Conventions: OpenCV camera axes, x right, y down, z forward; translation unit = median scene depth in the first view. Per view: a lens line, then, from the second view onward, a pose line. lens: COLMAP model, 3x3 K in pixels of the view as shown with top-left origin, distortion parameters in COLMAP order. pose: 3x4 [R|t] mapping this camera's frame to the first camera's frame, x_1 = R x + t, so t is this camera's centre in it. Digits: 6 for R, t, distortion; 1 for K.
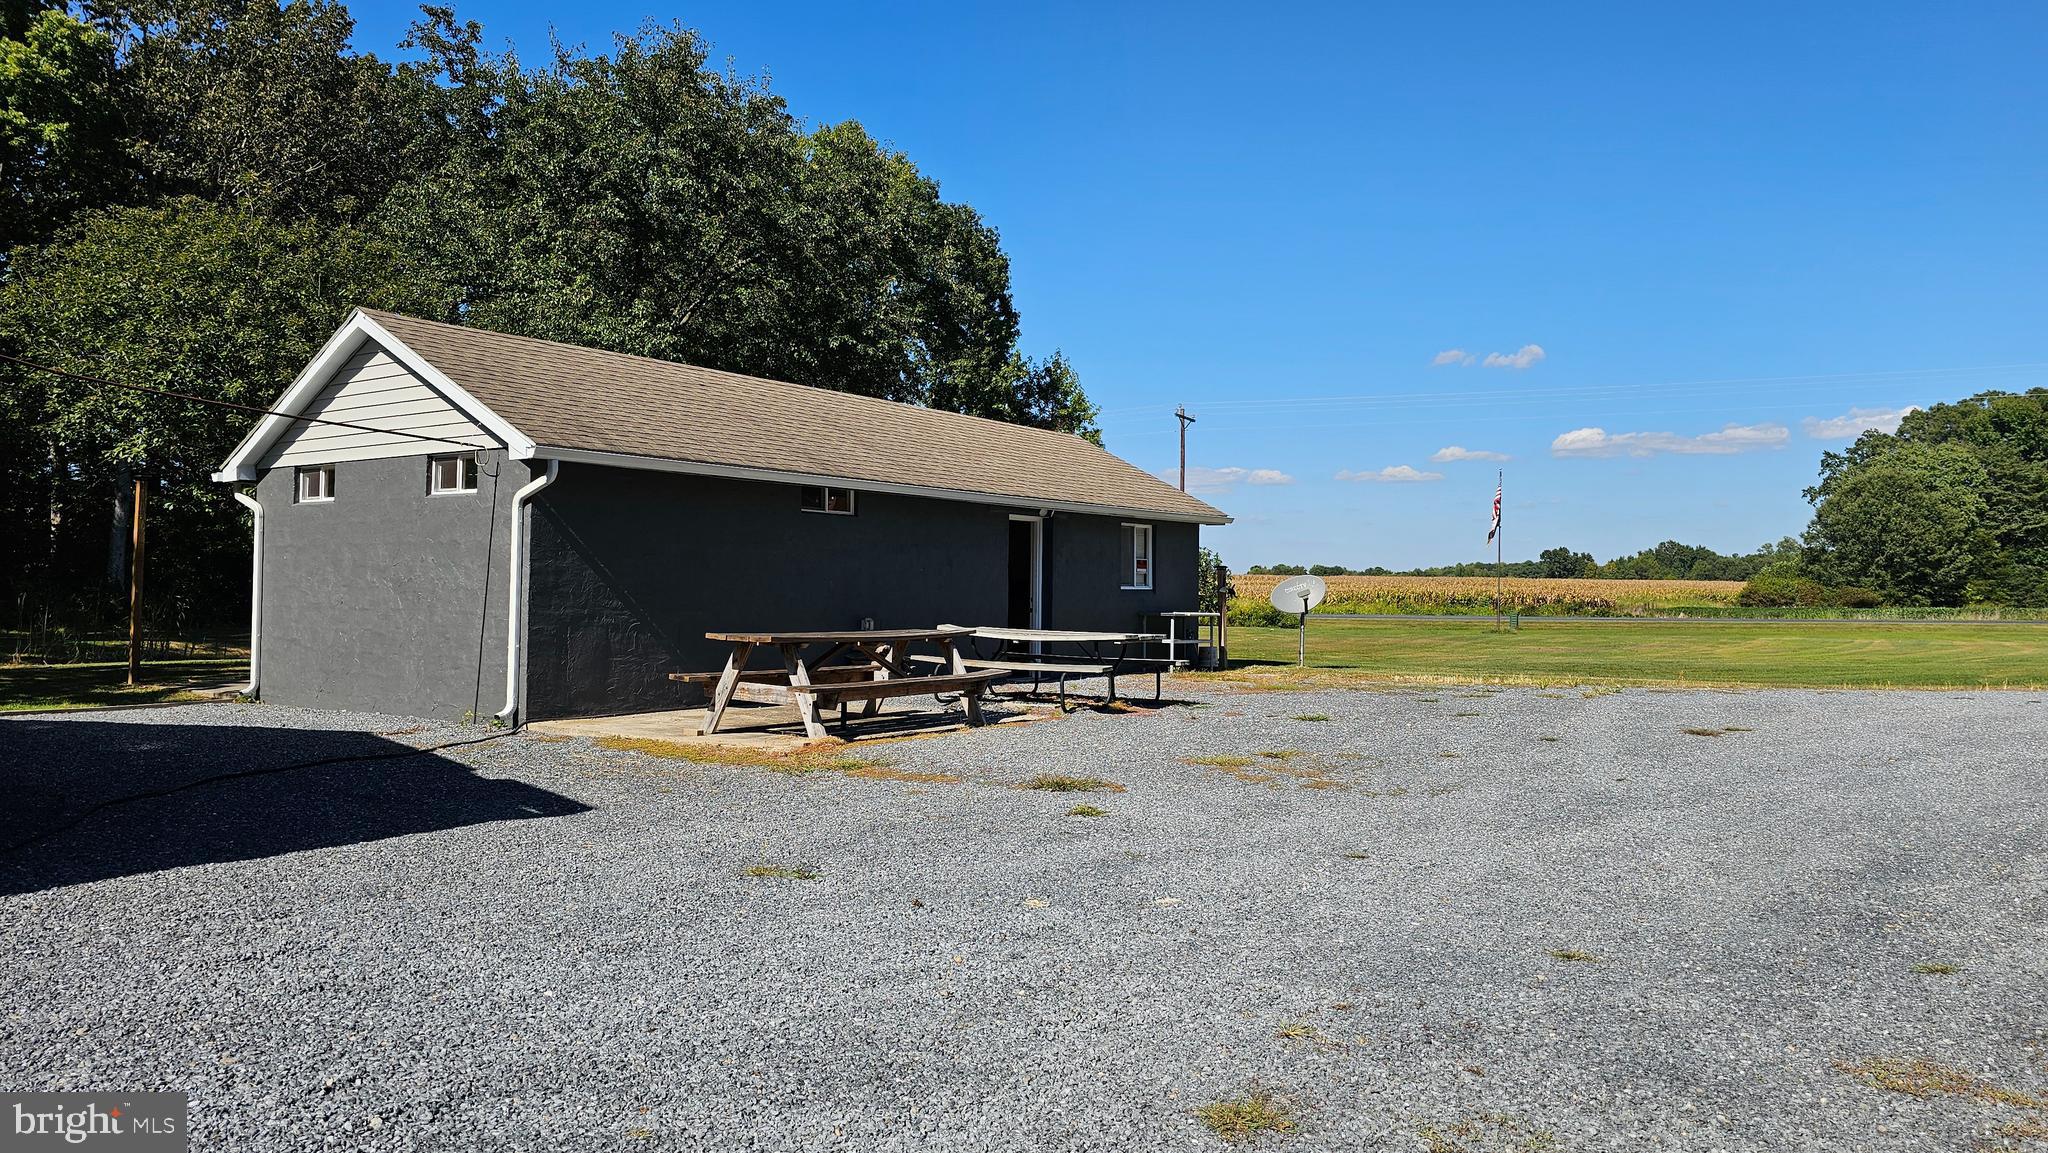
lens RADIAL K [[1331.1, 0, 1024.0], [0, 1331.1, 576.5], [0, 0, 1]] dist [-0.000837, -0.000830]
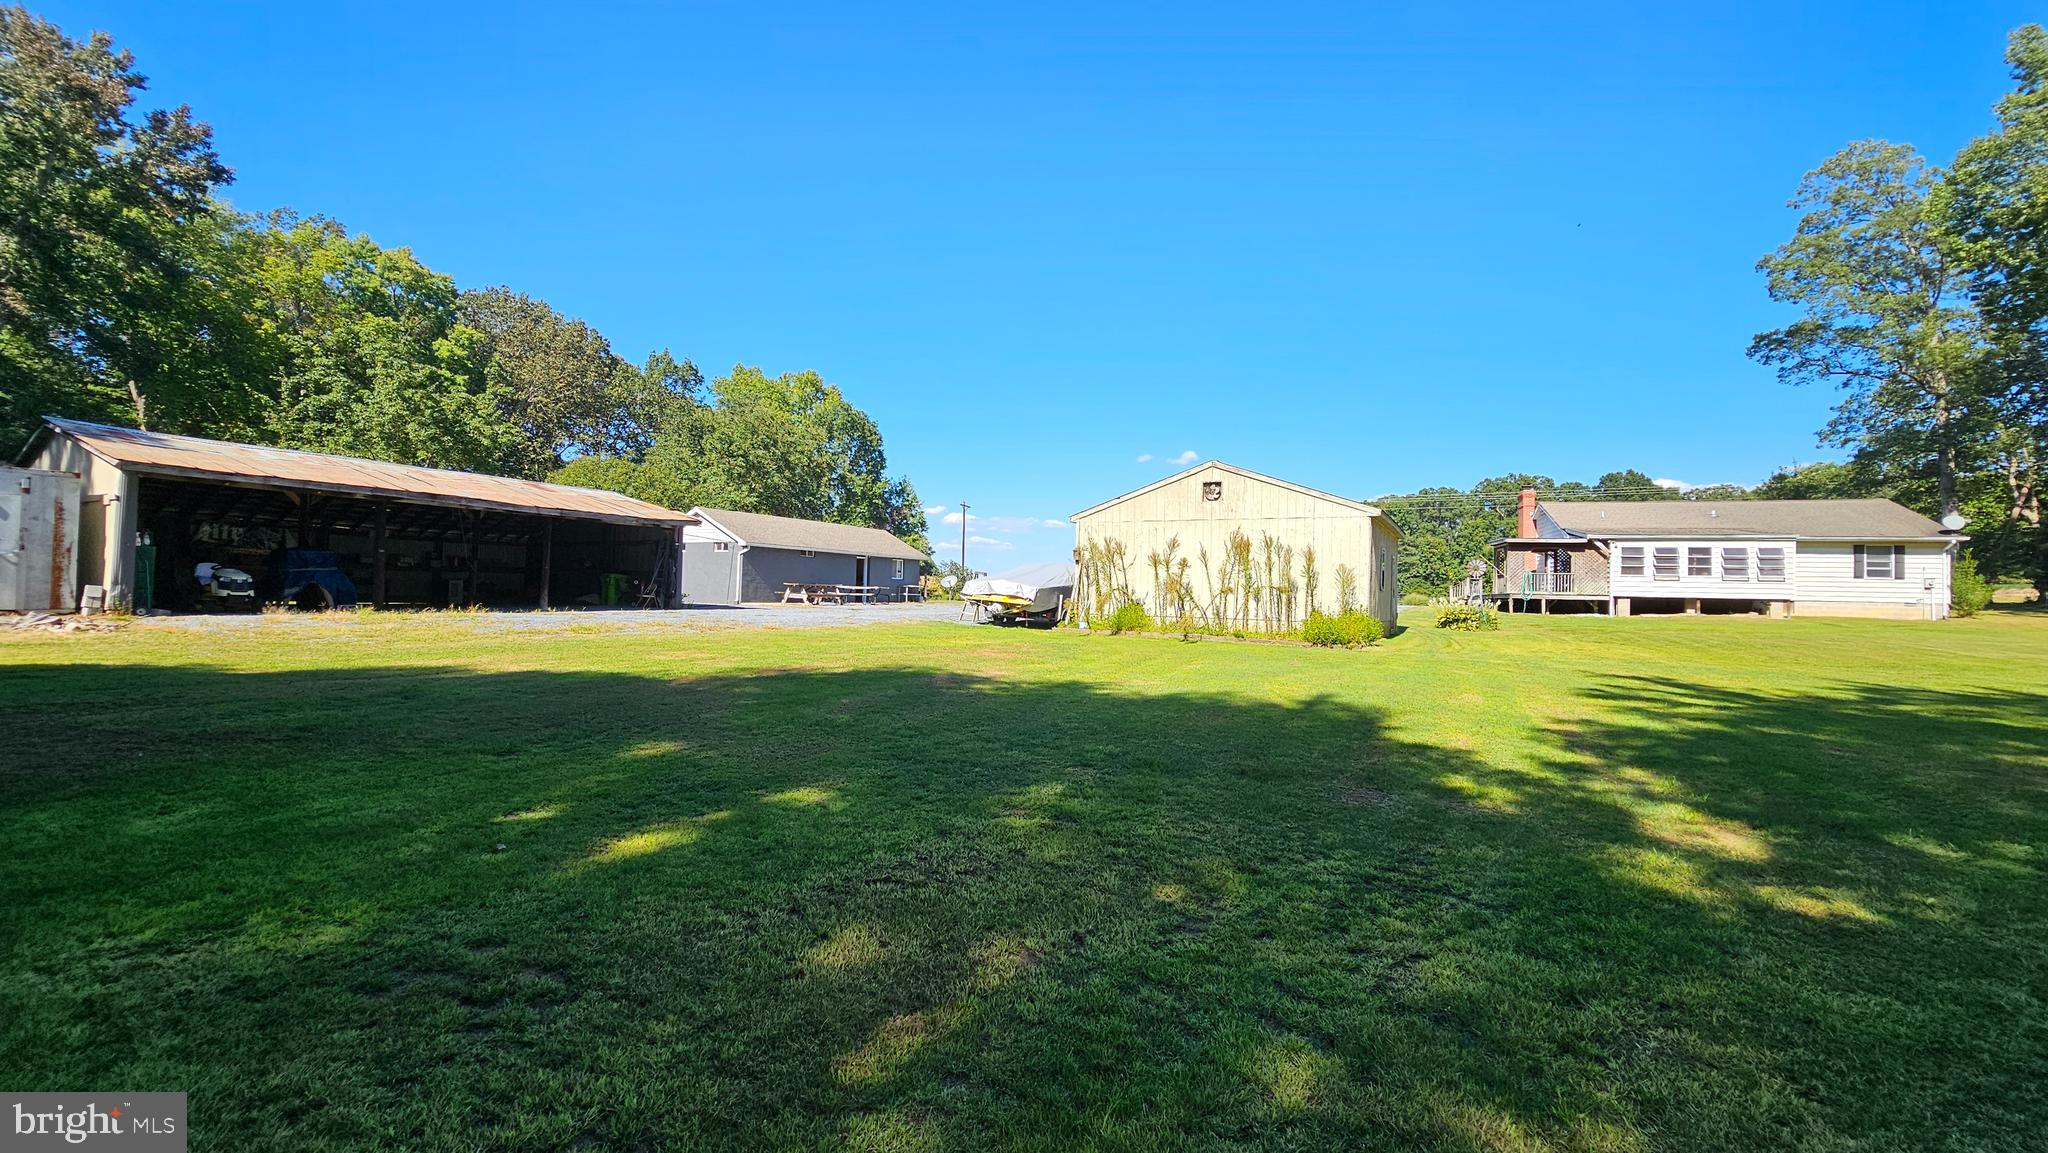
lens RADIAL K [[845.7, 0, 1024.0], [0, 845.7, 576.5], [0, 0, 1]] dist [0.000481, -0.000084]
pose [[0.991520, 0.016033, 0.128958, 0.107695], [-0.015126, 0.999854, -0.008011, 0.014346], [-0.129067, 0.005993, 0.991618, -1.008286]]
